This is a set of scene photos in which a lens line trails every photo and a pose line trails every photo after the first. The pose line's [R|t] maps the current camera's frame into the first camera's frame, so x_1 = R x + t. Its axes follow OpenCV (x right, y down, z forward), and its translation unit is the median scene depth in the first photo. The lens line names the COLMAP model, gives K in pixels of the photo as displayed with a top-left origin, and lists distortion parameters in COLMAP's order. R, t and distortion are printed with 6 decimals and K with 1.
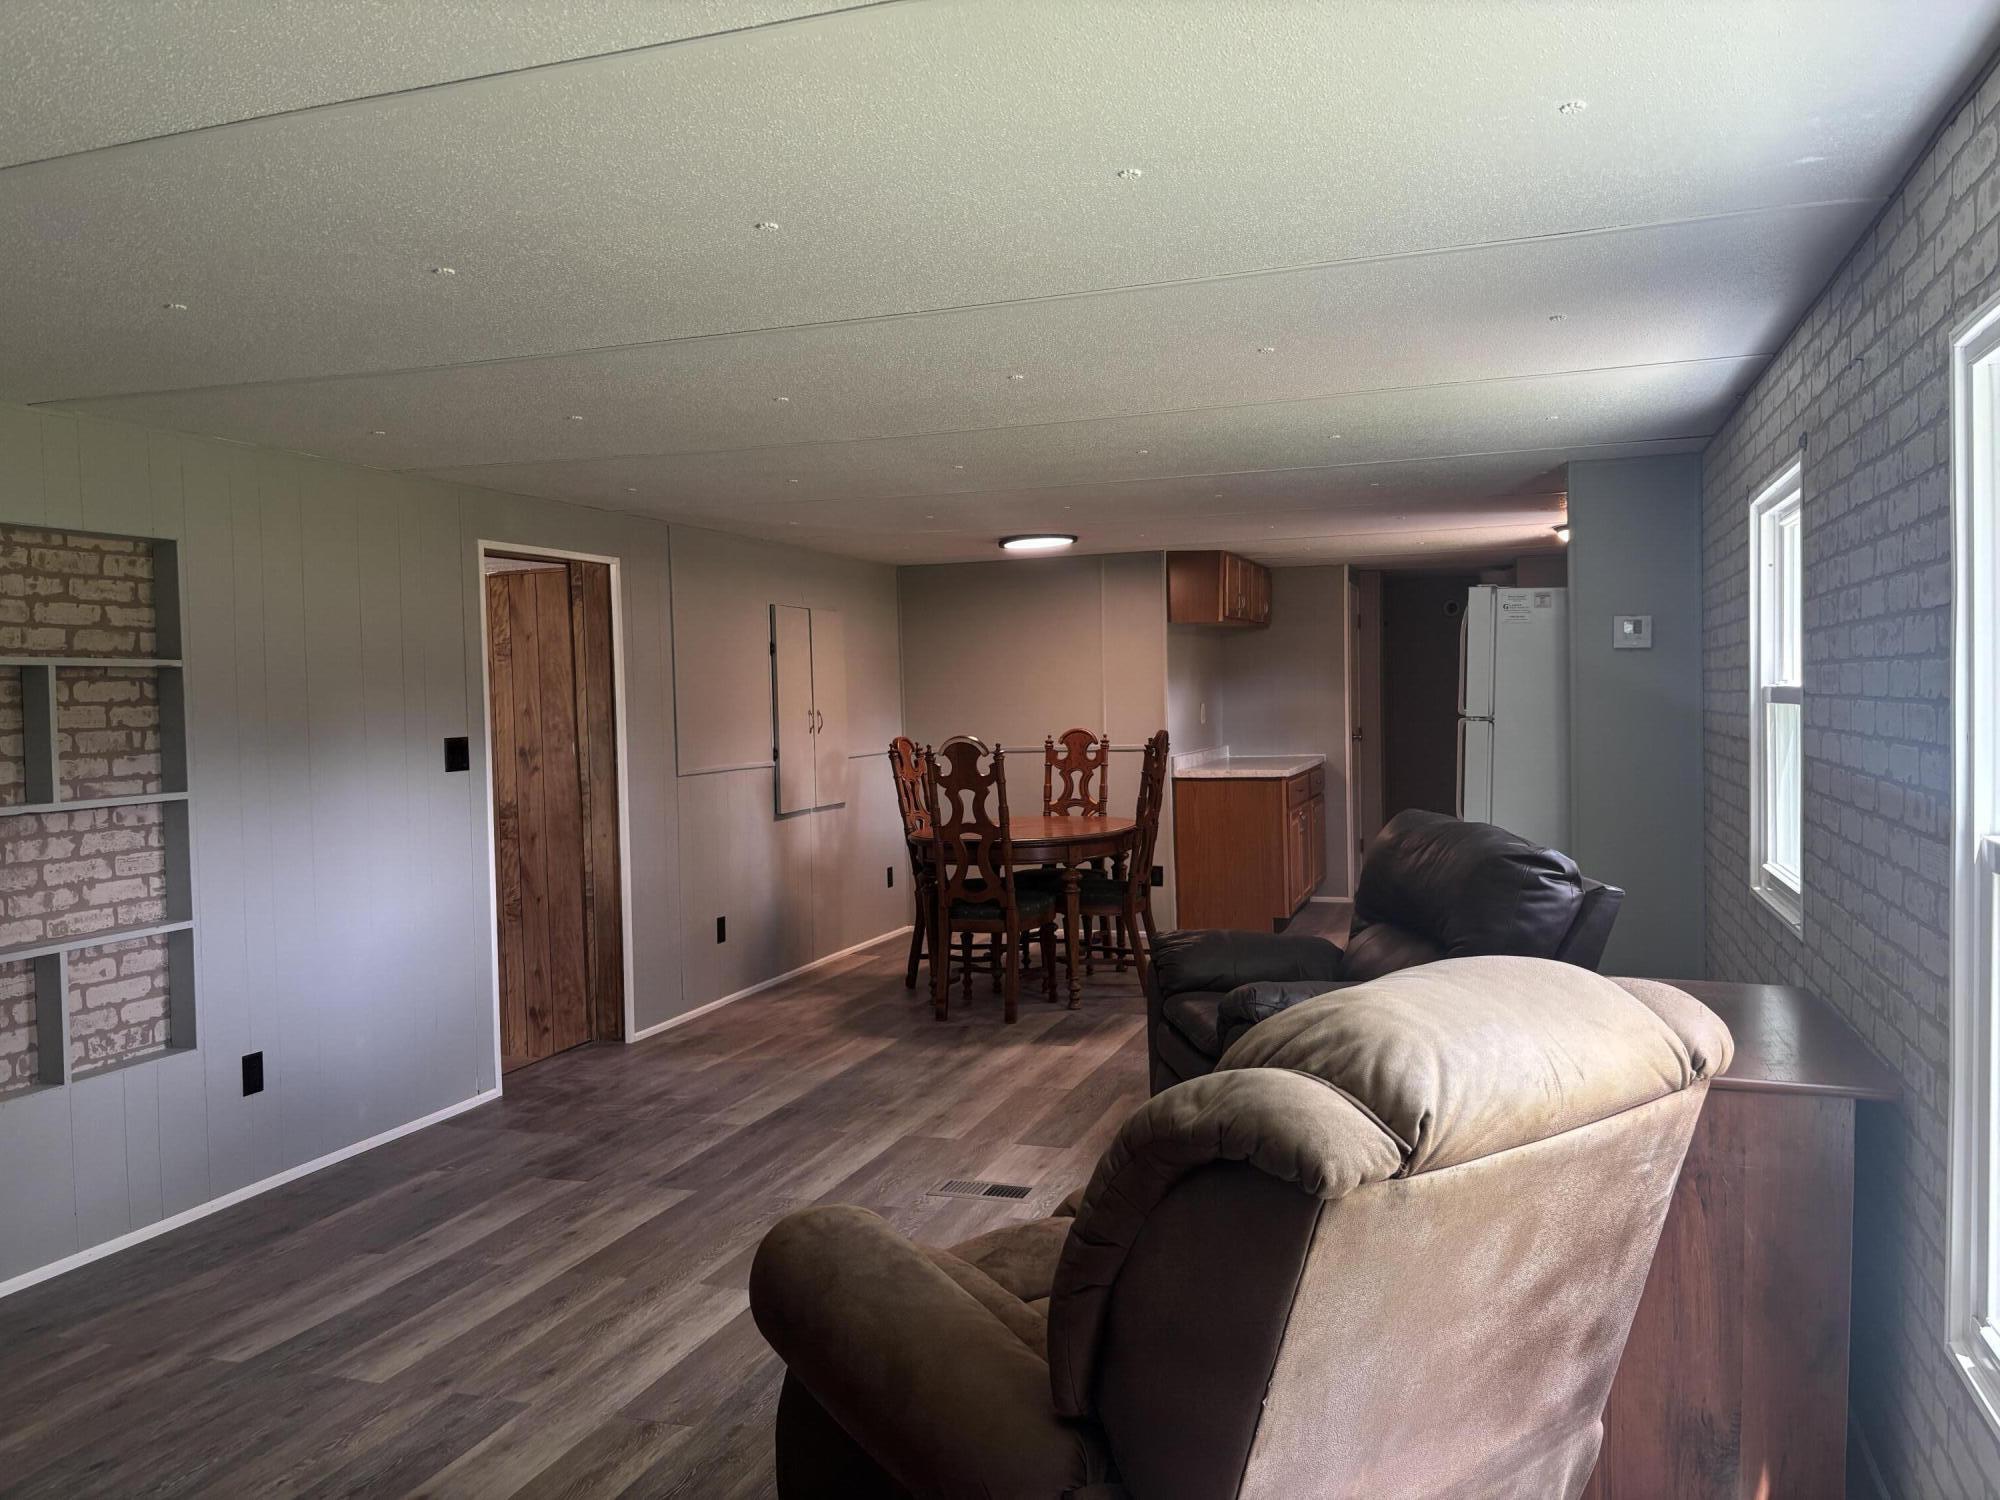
lens RADIAL K [[1520.7, 0, 1003.3], [0, 1520.7, 760.6], [0, 0, 1]] dist [0.024010, -0.017068]
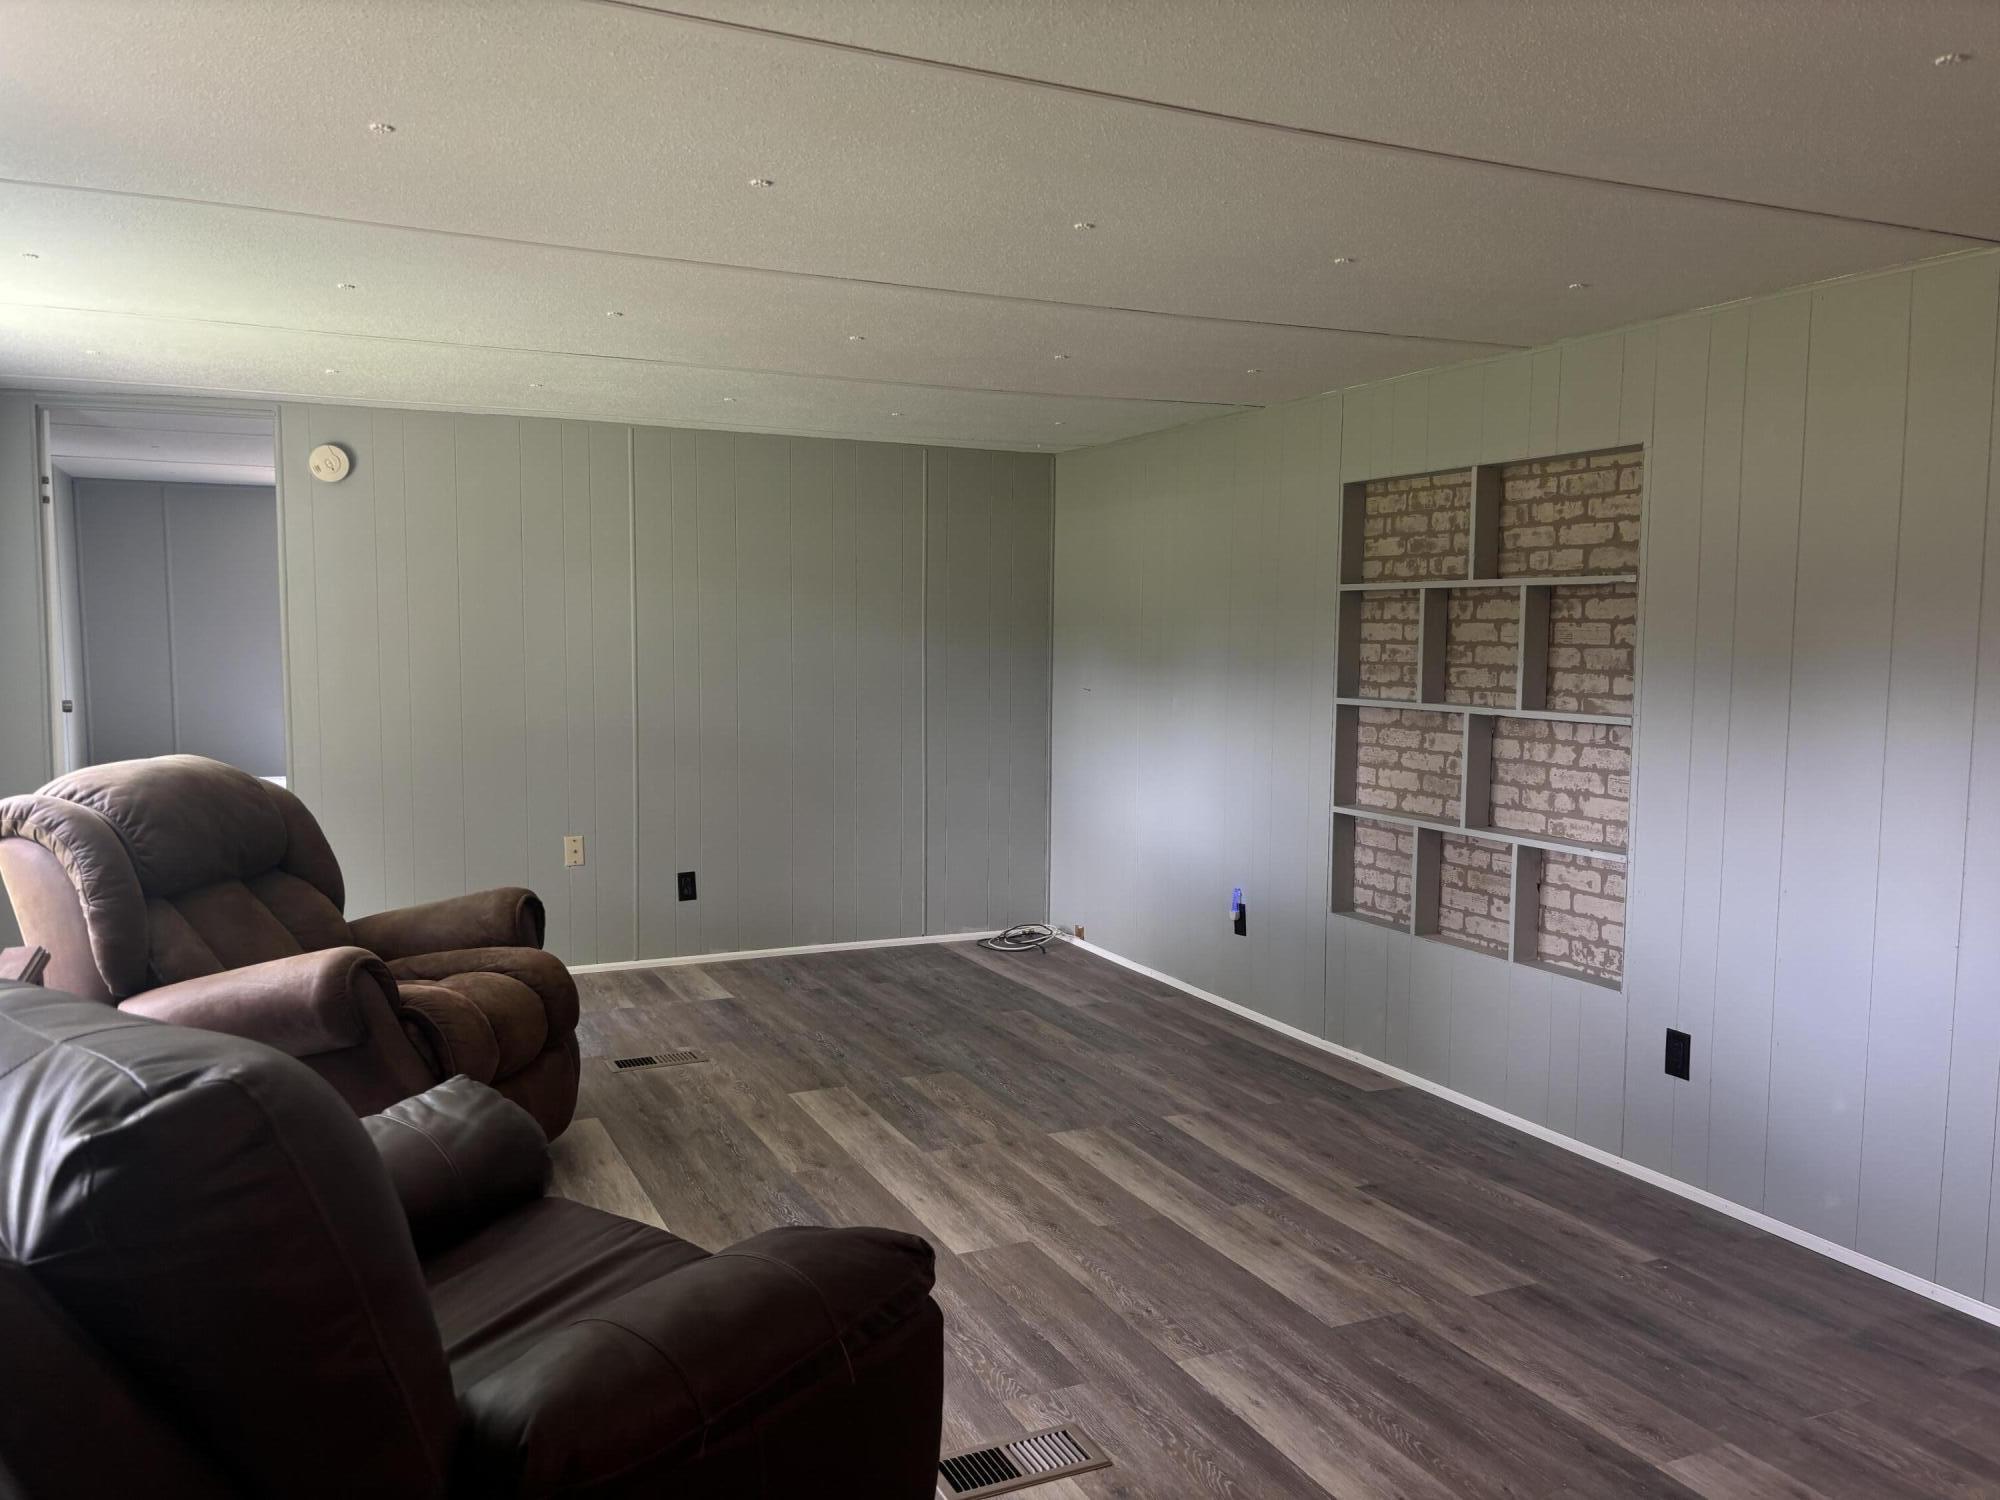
lens RADIAL K [[1520.7, 0, 994.6], [0, 1520.7, 766.3], [0, 0, 1]] dist [0.024010, -0.017068]
pose [[-0.717886, 0.082228, -0.691287, 0.402097], [-0.020175, 0.990125, 0.138726, -0.073972], [0.695868, 0.113536, -0.709138, 1.450630]]
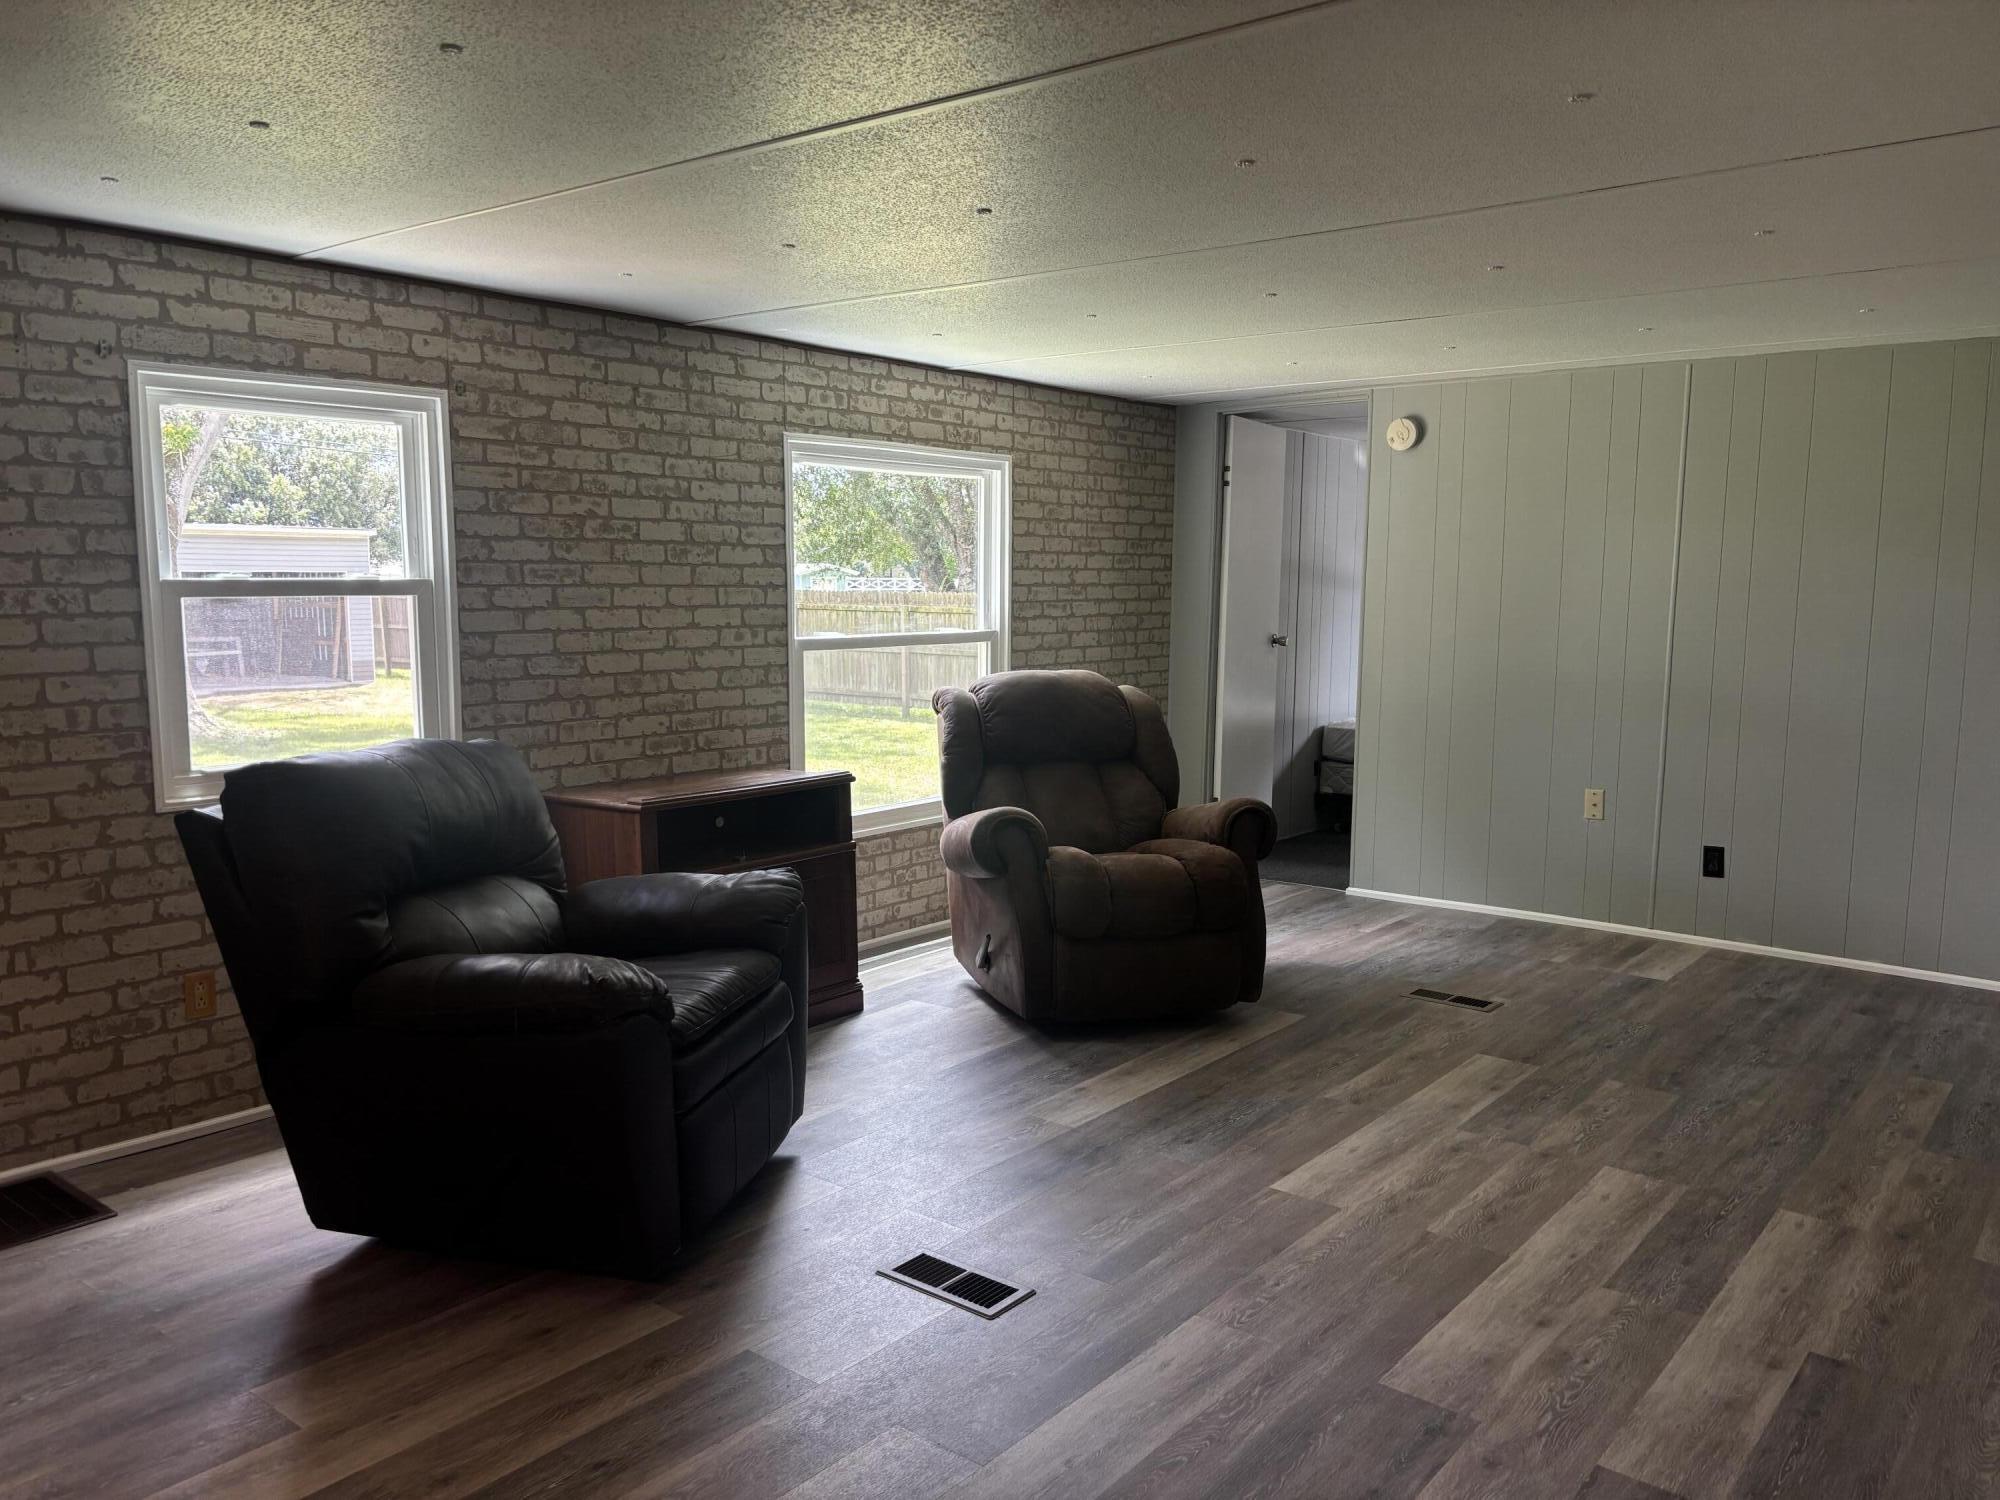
lens RADIAL K [[1520.7, 0, 984.8], [0, 1520.7, 743.7], [0, 0, 1]] dist [0.024010, -0.017068]
pose [[-0.940948, -0.023795, 0.337715, -0.268990], [0.027487, 0.988865, 0.146258, -0.068991], [-0.337434, 0.146904, -0.929816, 1.687269]]
